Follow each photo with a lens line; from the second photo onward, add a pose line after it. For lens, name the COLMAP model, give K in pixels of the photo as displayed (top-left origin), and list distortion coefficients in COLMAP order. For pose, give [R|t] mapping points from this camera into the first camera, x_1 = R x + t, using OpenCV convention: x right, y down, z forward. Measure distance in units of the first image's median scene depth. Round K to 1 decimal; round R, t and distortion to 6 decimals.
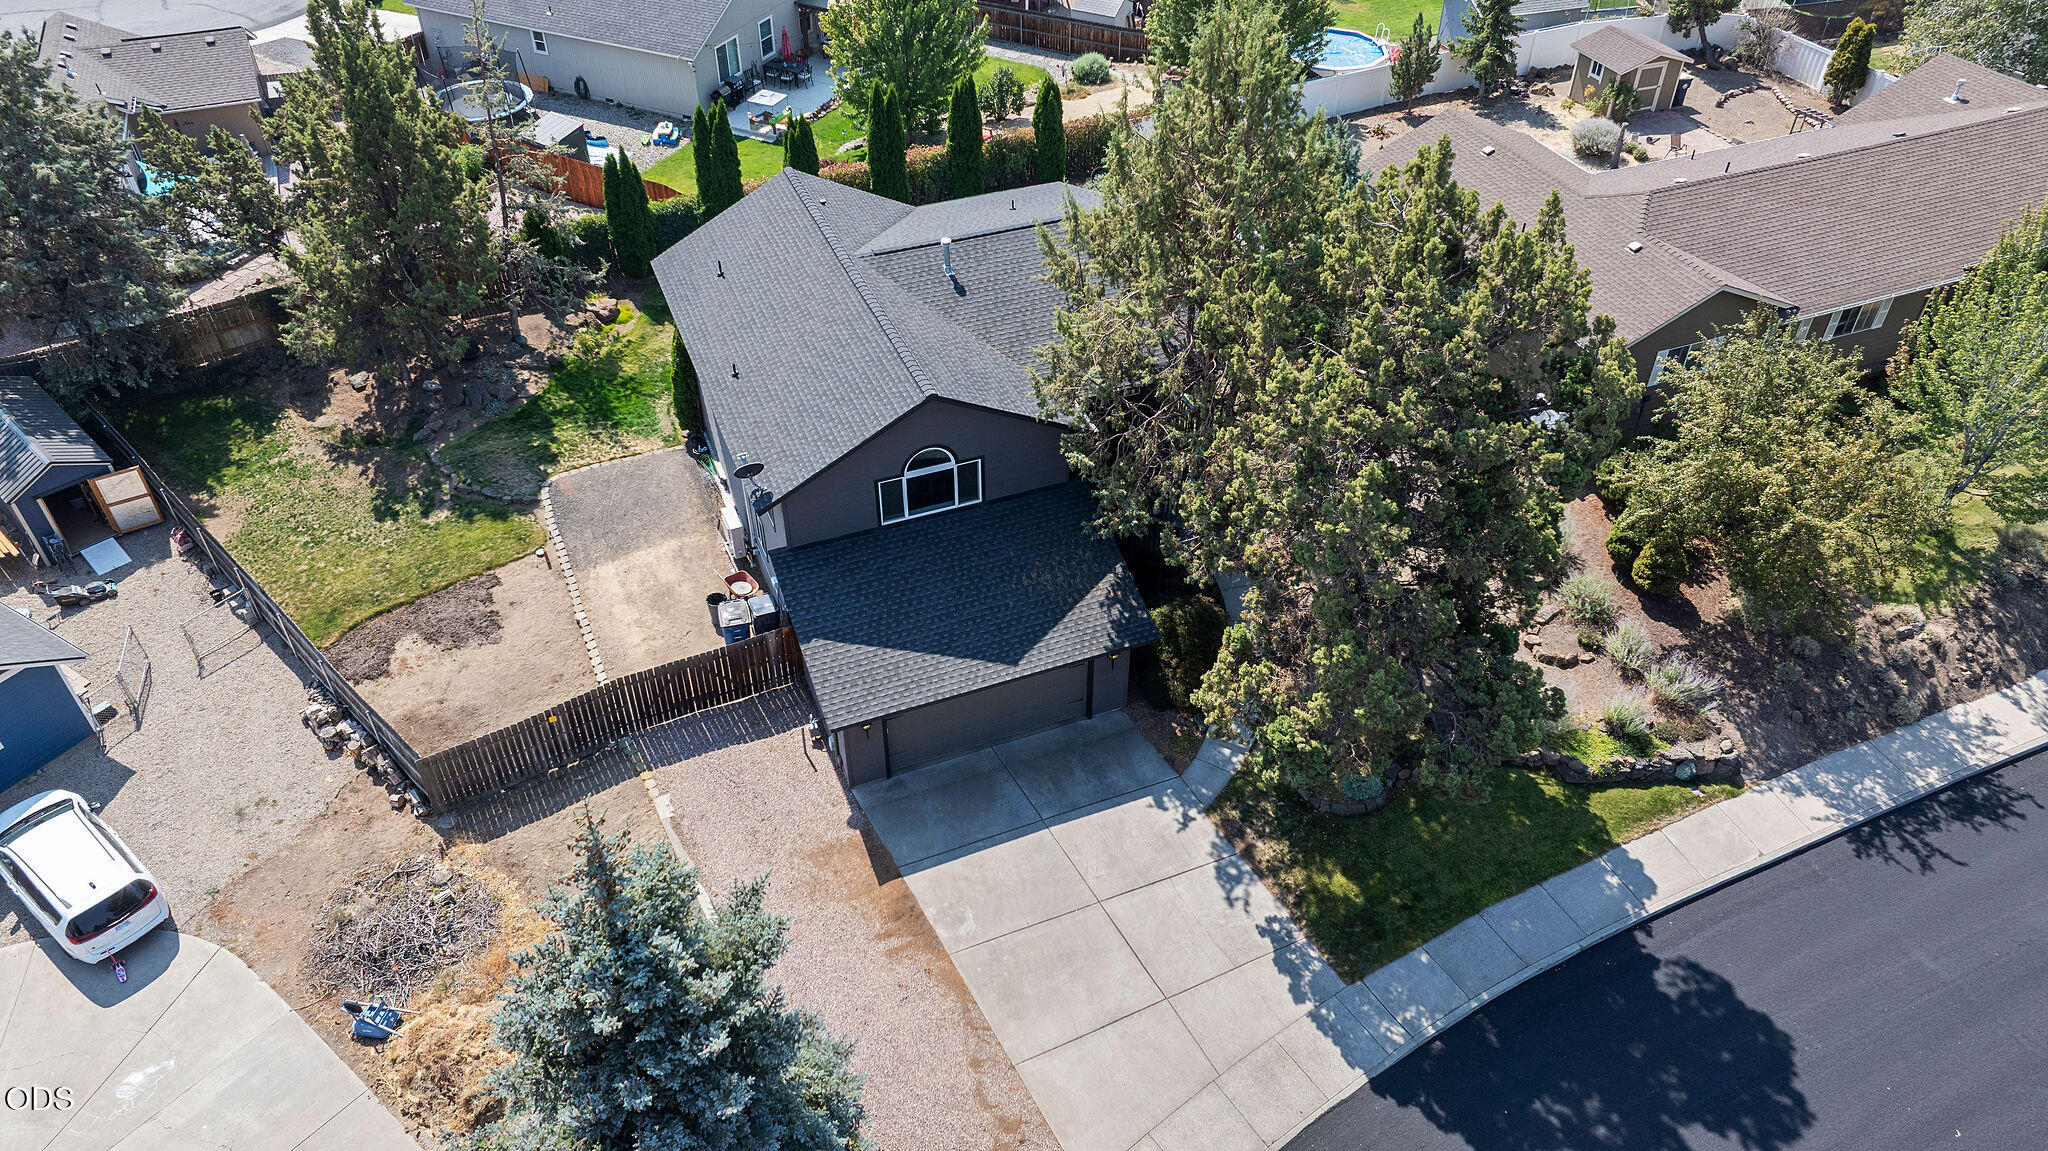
lens RADIAL K [[1431.8, 0, 1032.9], [0, 1431.8, 574.6], [0, 0, 1]] dist [-0.023561, 0.015745]
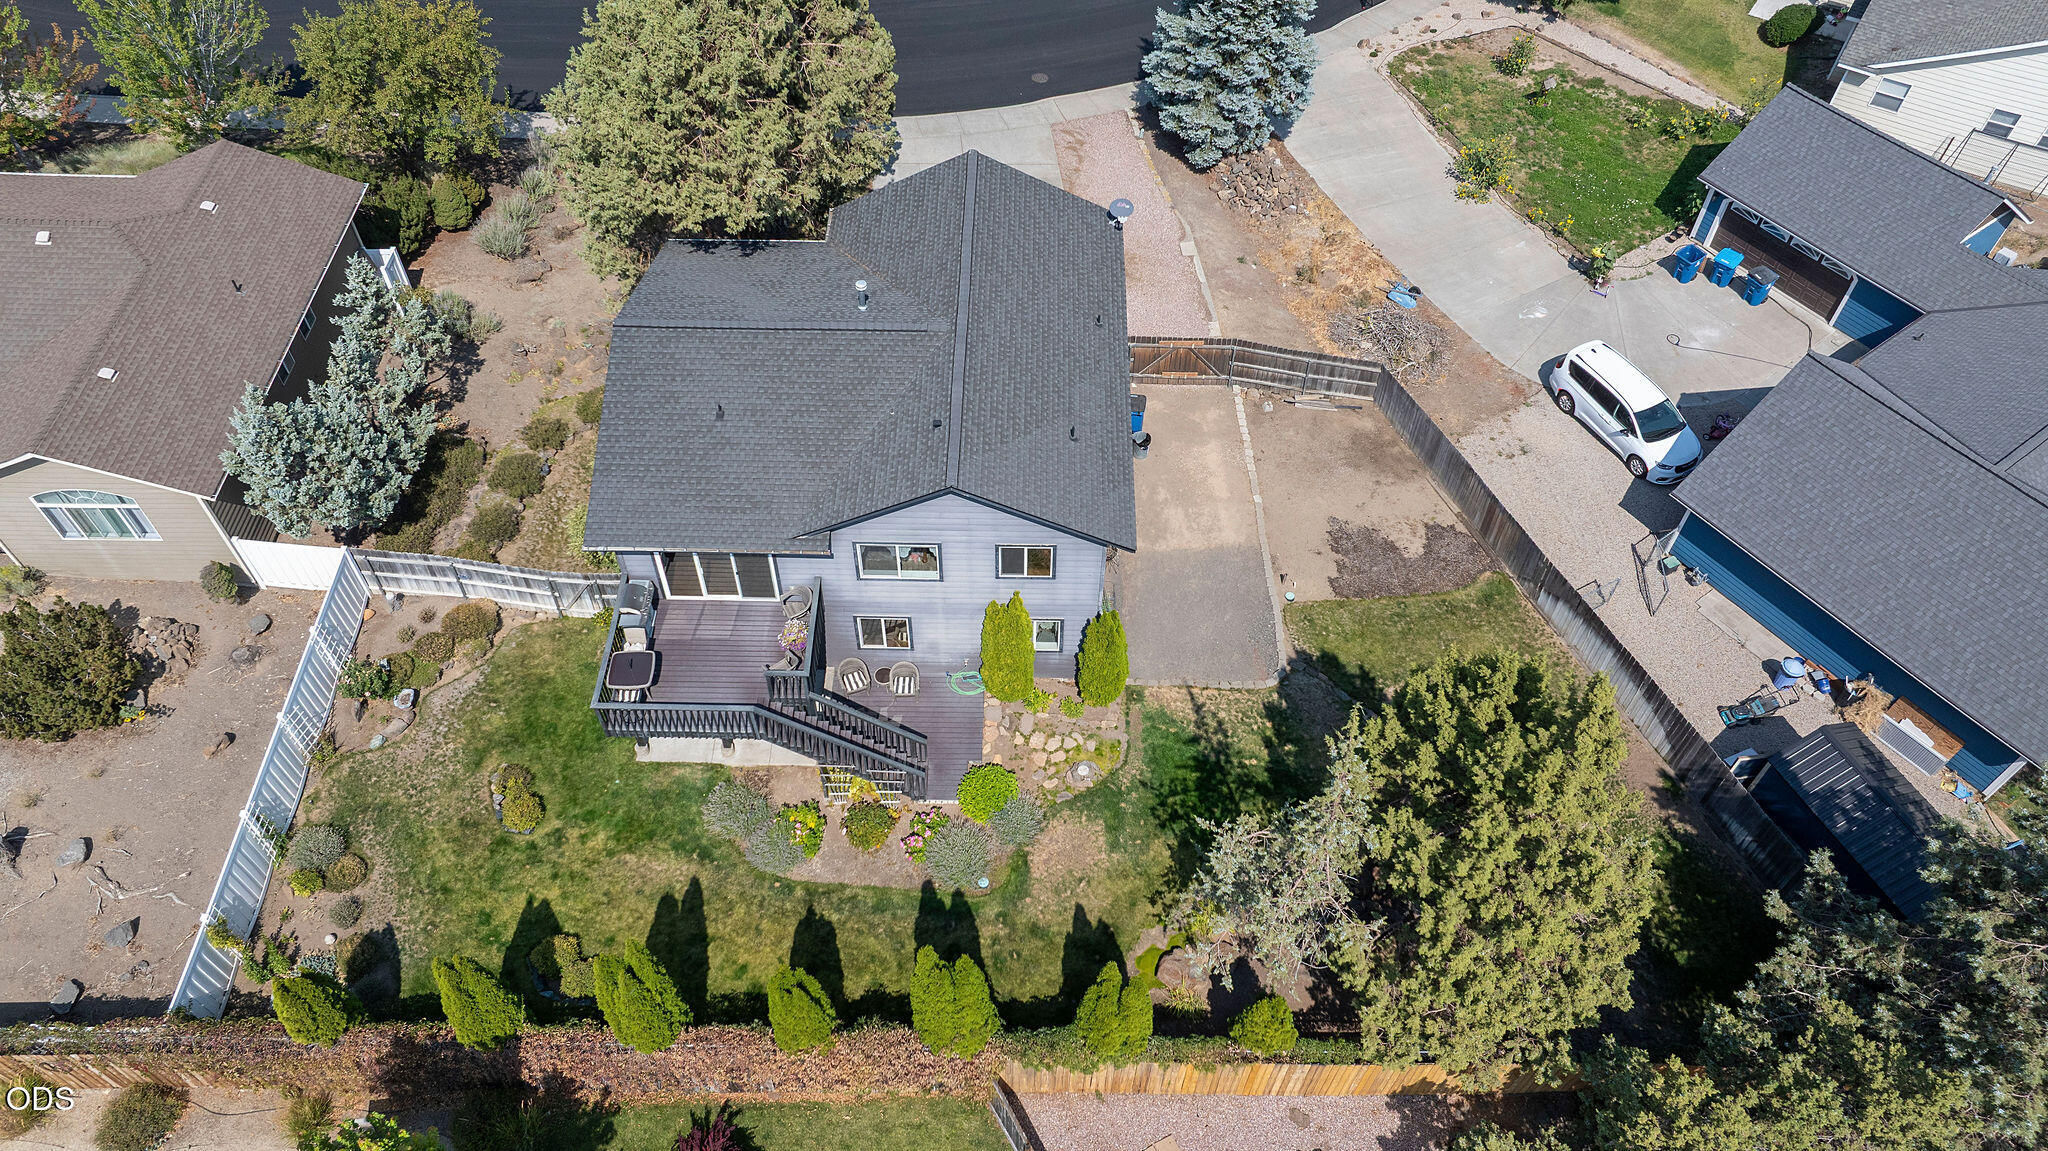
lens RADIAL K [[1431.8, 0, 1030.9], [0, 1431.8, 579.0], [0, 0, 1]] dist [-0.023561, 0.015745]
pose [[-0.920647, -0.314215, 0.231685, -0.507724], [0.239366, 0.014492, 0.970821, -1.279142], [-0.308405, 0.949241, 0.061870, 1.232130]]
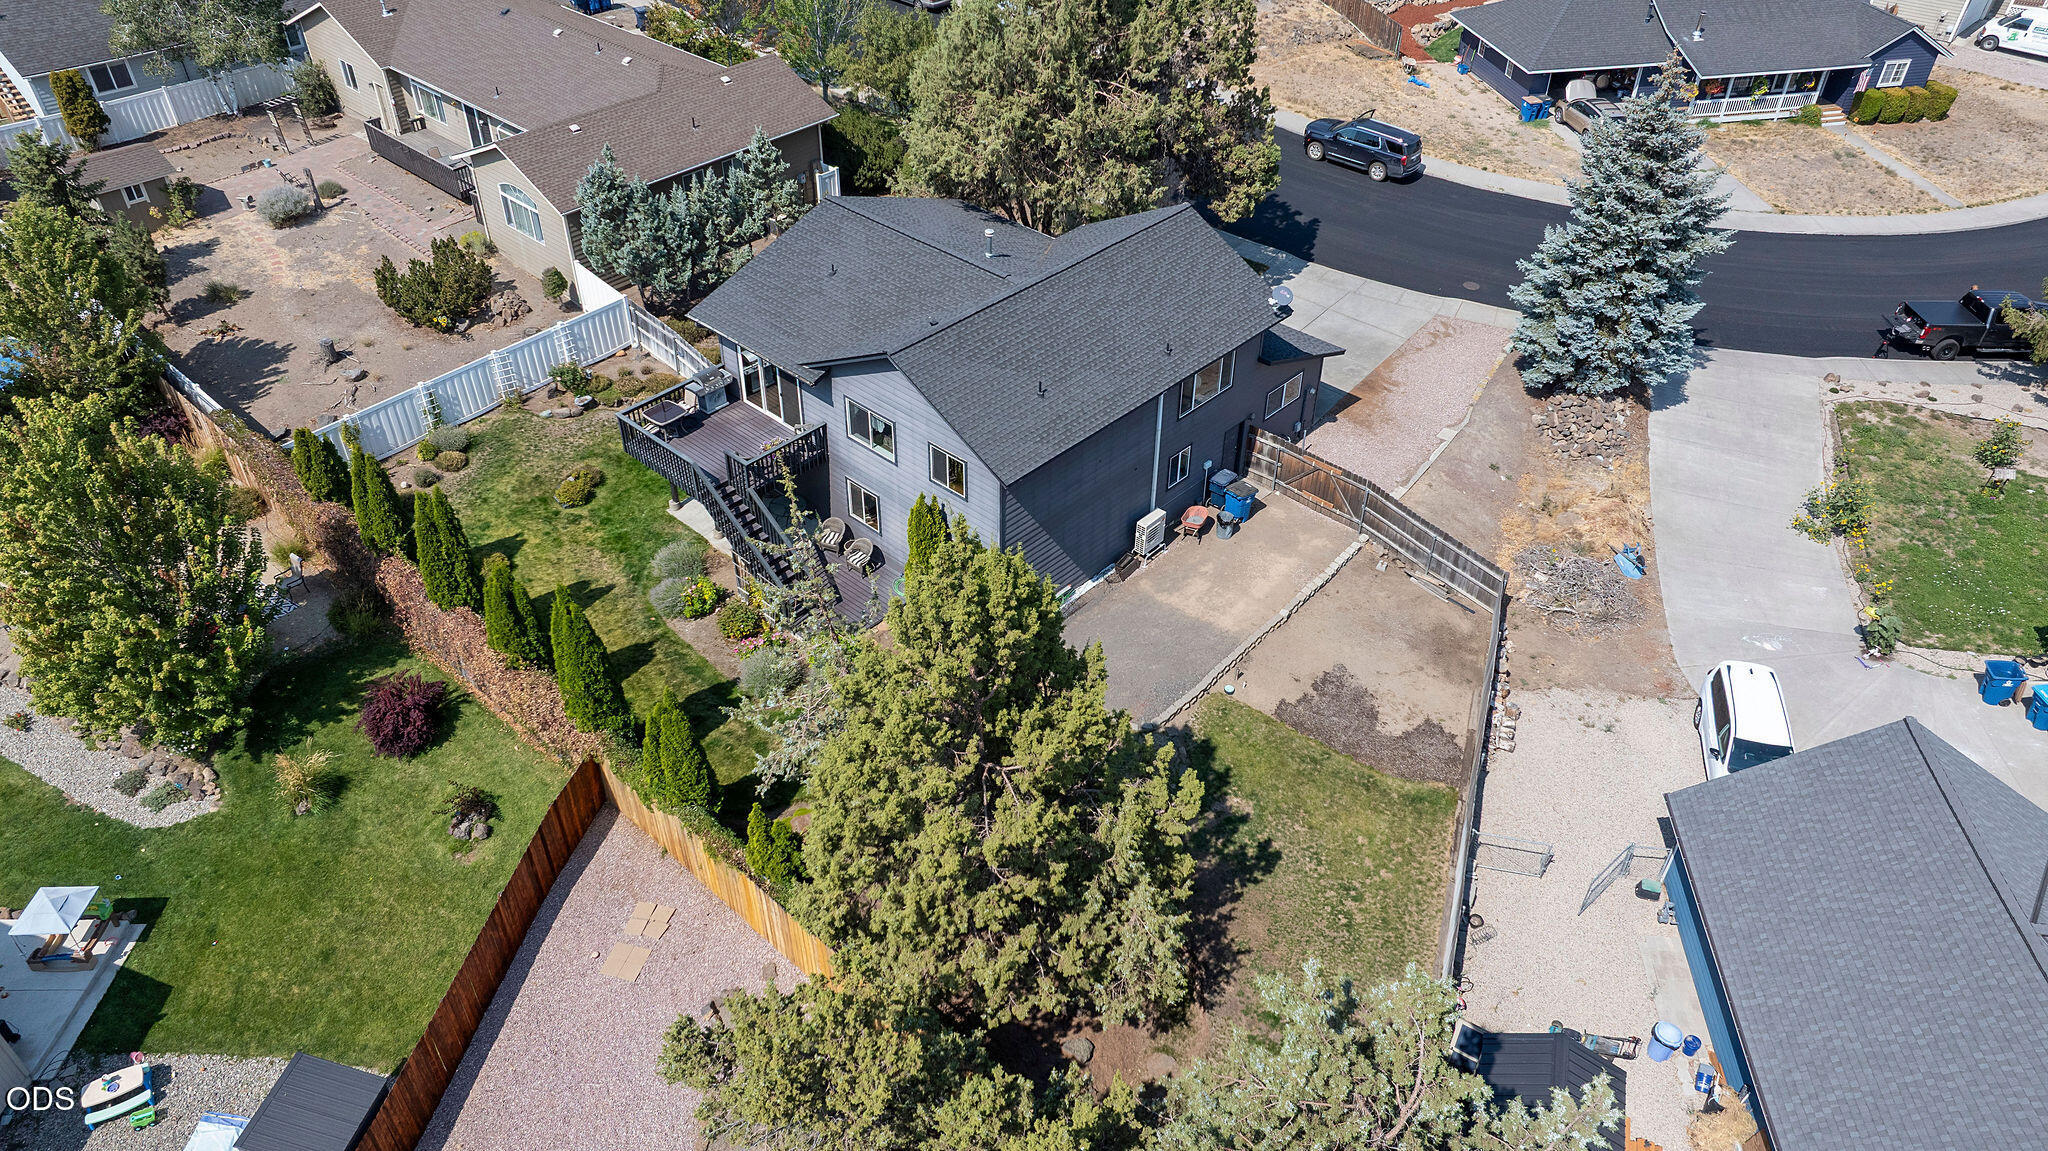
lens RADIAL K [[1431.8, 0, 1034.1], [0, 1431.8, 576.4], [0, 0, 1]] dist [-0.023561, 0.015745]
pose [[-0.423500, -0.577538, 0.697923, -1.148597], [0.574271, 0.424684, 0.699898, -0.999205], [-0.700614, 0.697204, 0.151810, 1.119811]]
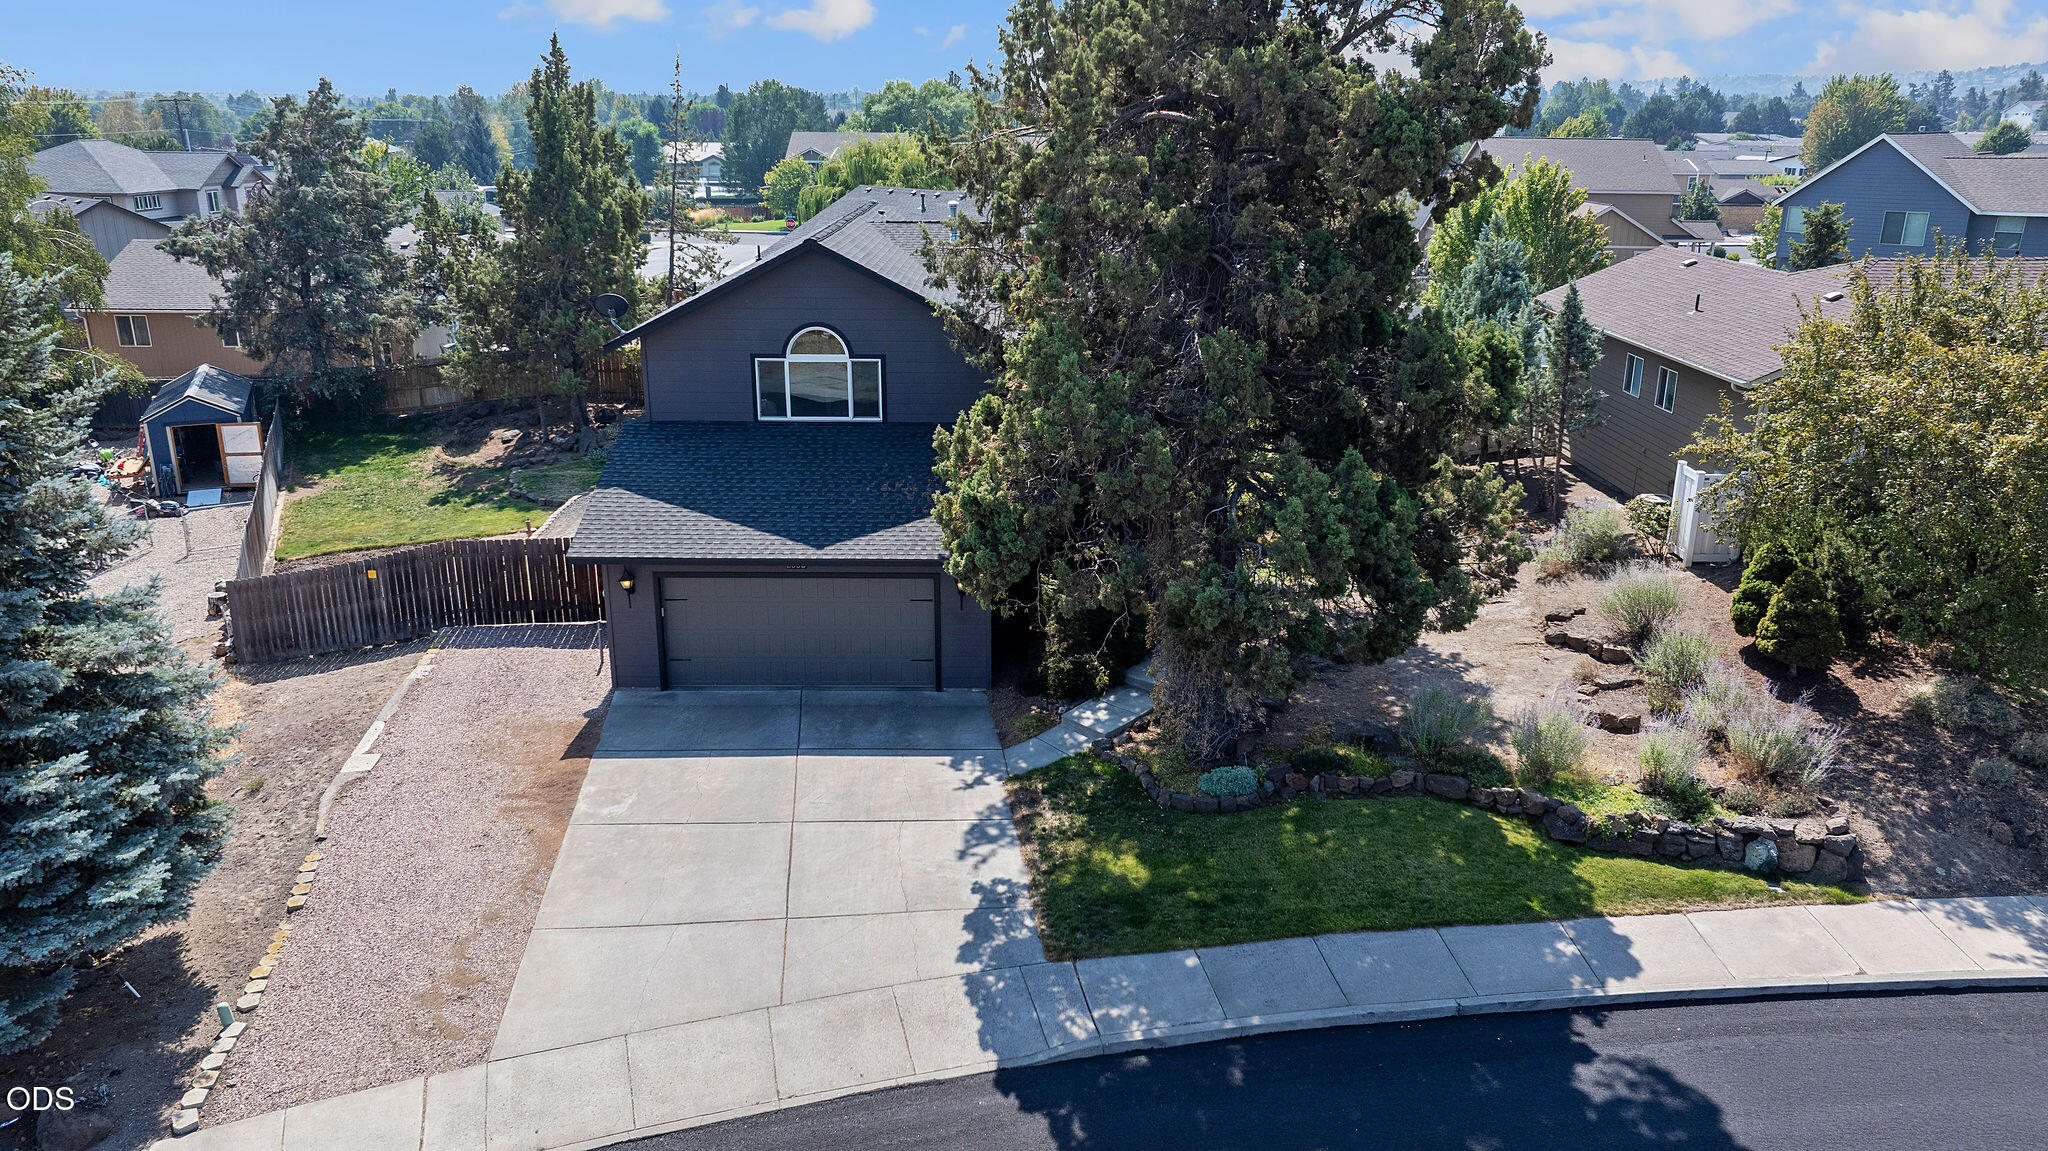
lens RADIAL K [[1431.8, 0, 1033.5], [0, 1431.8, 579.4], [0, 0, 1]] dist [-0.023561, 0.015745]
pose [[0.928825, 0.117734, -0.351316, 0.378141], [-0.244597, 0.907042, -0.342705, 0.321417], [0.278310, 0.404244, 0.871281, 0.349788]]
